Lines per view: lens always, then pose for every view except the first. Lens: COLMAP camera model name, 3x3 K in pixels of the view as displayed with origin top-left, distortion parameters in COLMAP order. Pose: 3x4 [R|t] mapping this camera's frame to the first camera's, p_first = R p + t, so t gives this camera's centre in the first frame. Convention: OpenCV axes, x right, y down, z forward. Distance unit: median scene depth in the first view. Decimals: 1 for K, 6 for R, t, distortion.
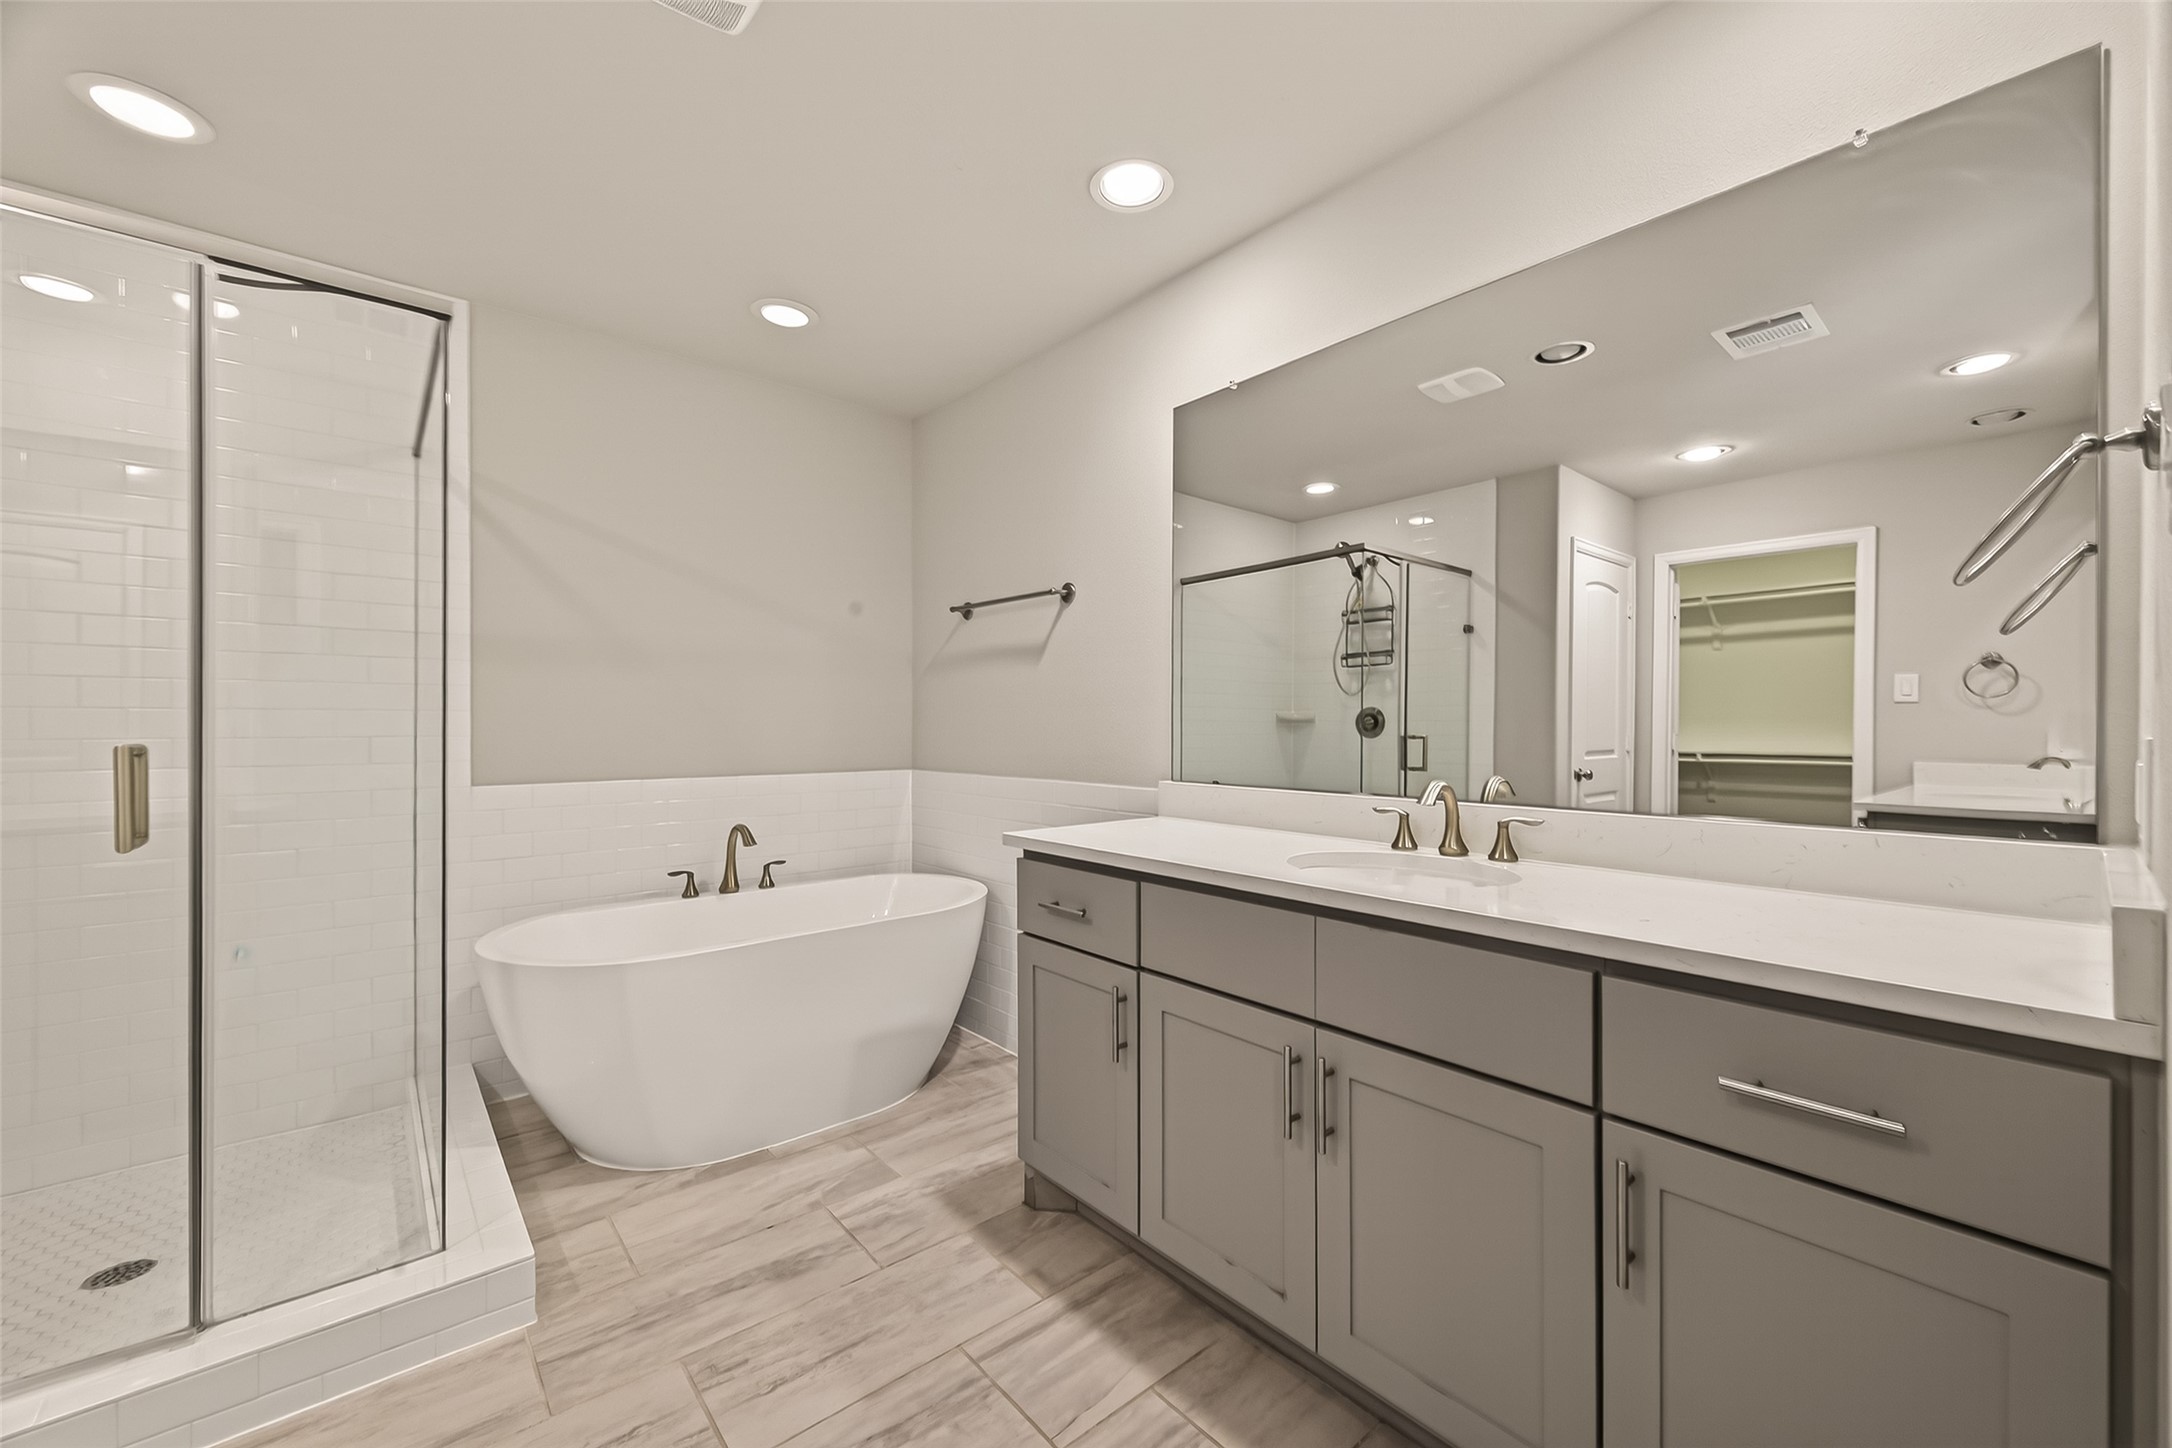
lens RADIAL K [[843.7, 0, 1104.8], [0, 843.7, 722.3], [0, 0, 1]] dist [-0.000786, -0.001906]
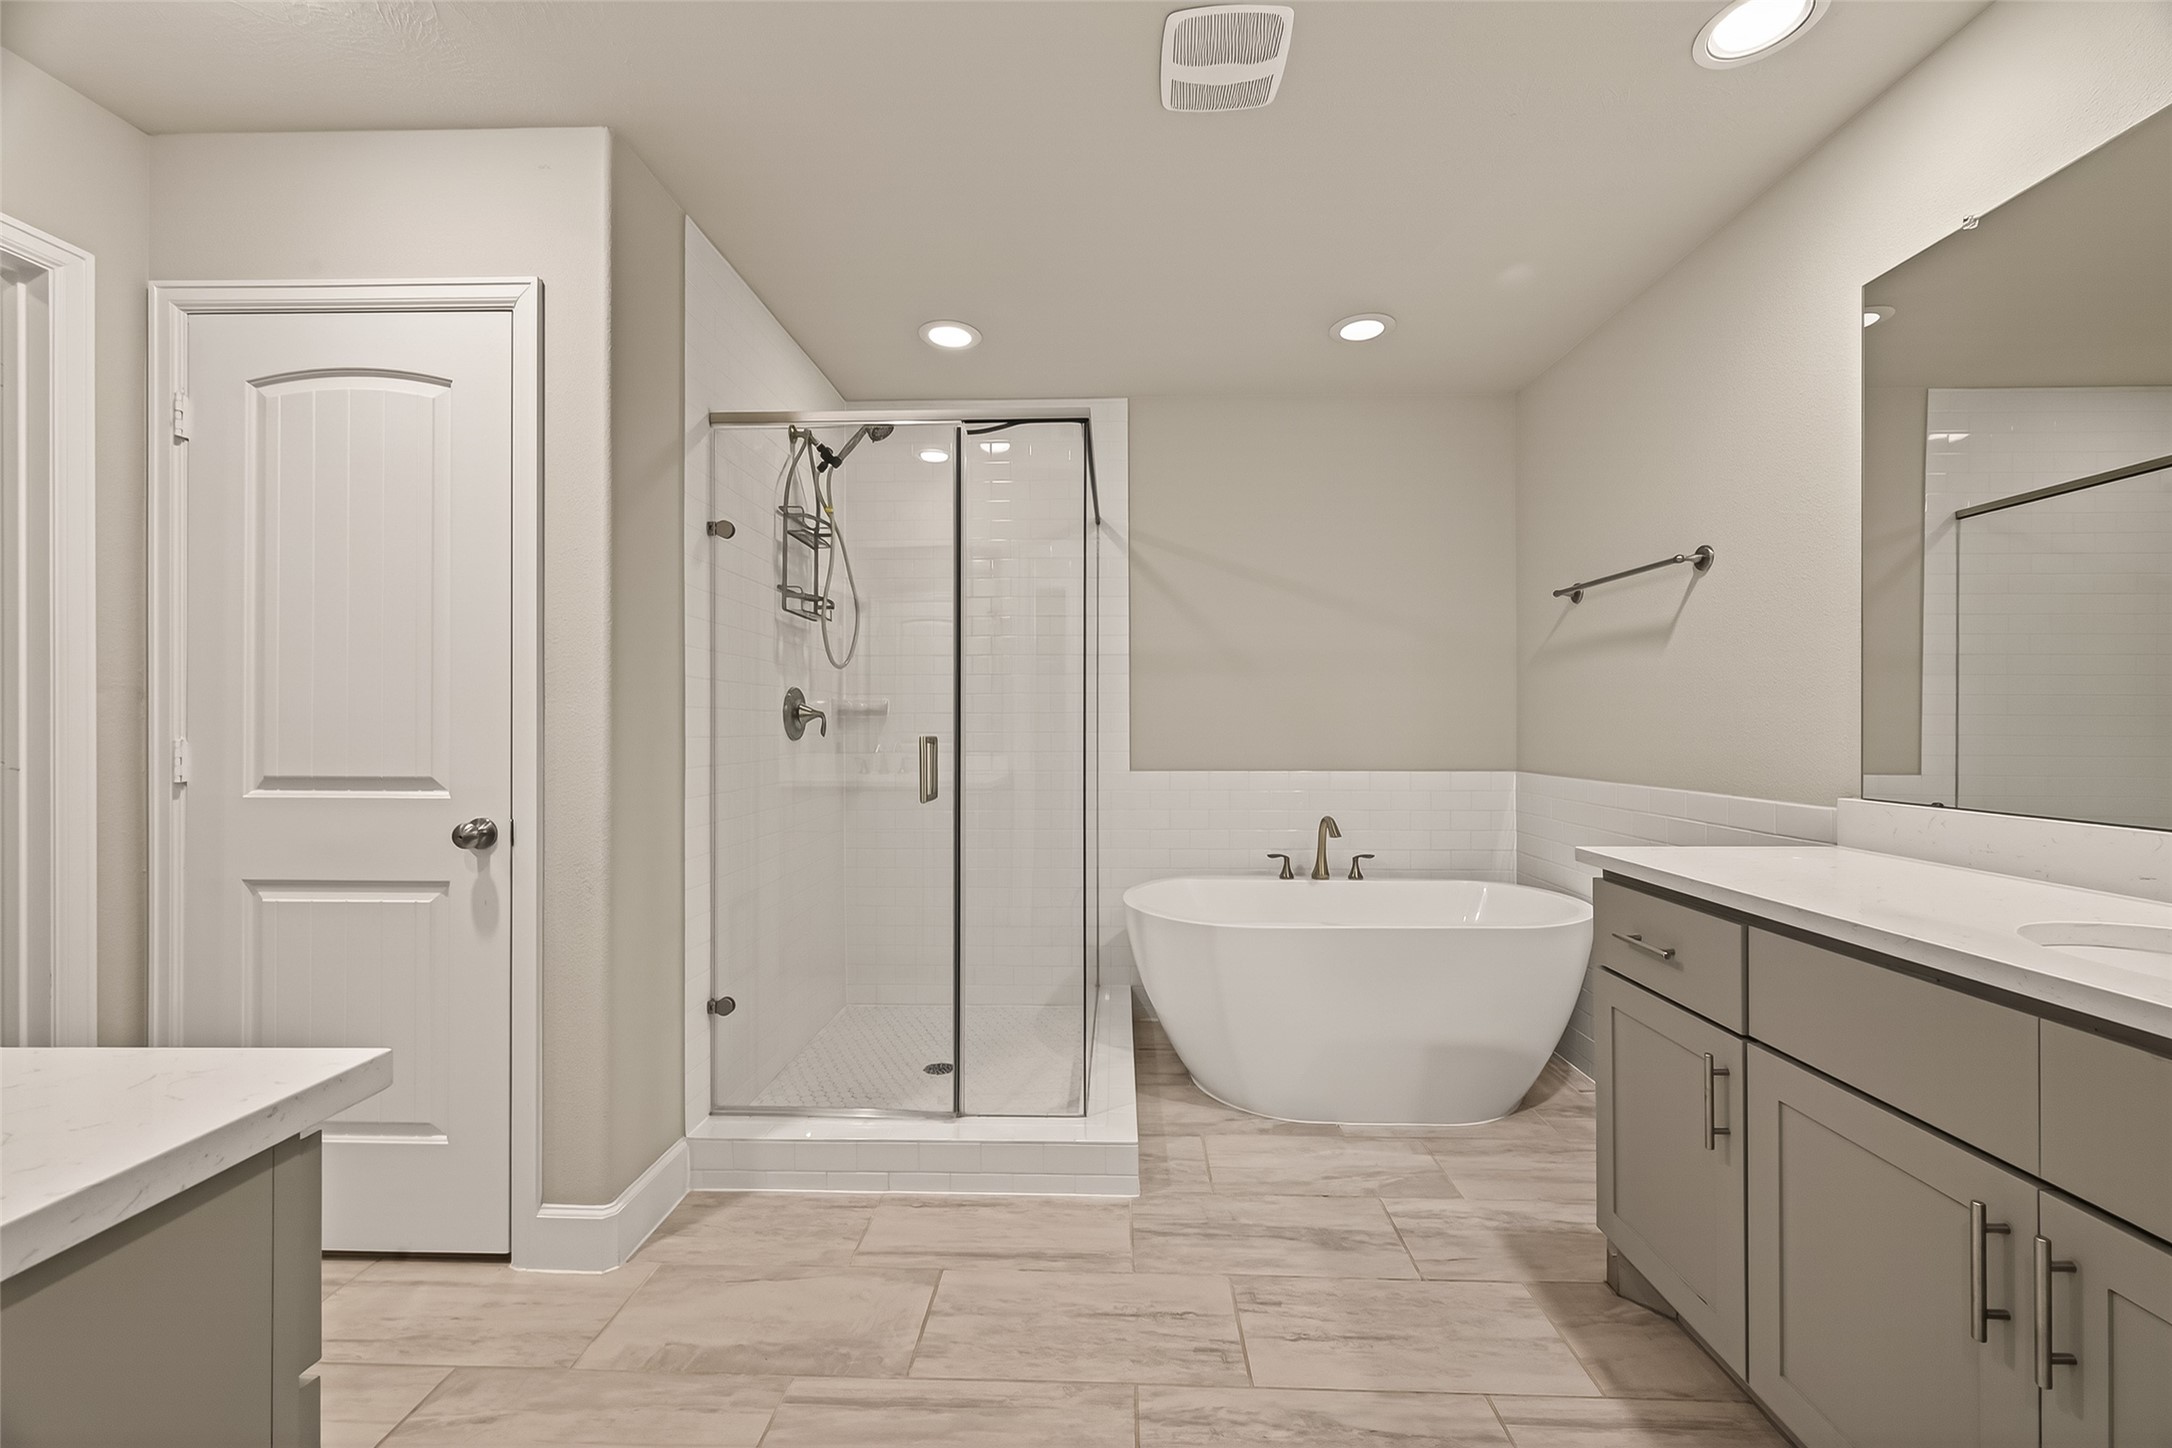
lens RADIAL K [[843.7, 0, 1106.0], [0, 843.7, 720.0], [0, 0, 1]] dist [-0.000786, -0.001906]
pose [[0.731802, -0.006112, -0.681490, 0.131067], [0.005406, 0.999980, -0.003164, 0.000167], [0.681496, -0.001369, 0.731820, 0.034401]]
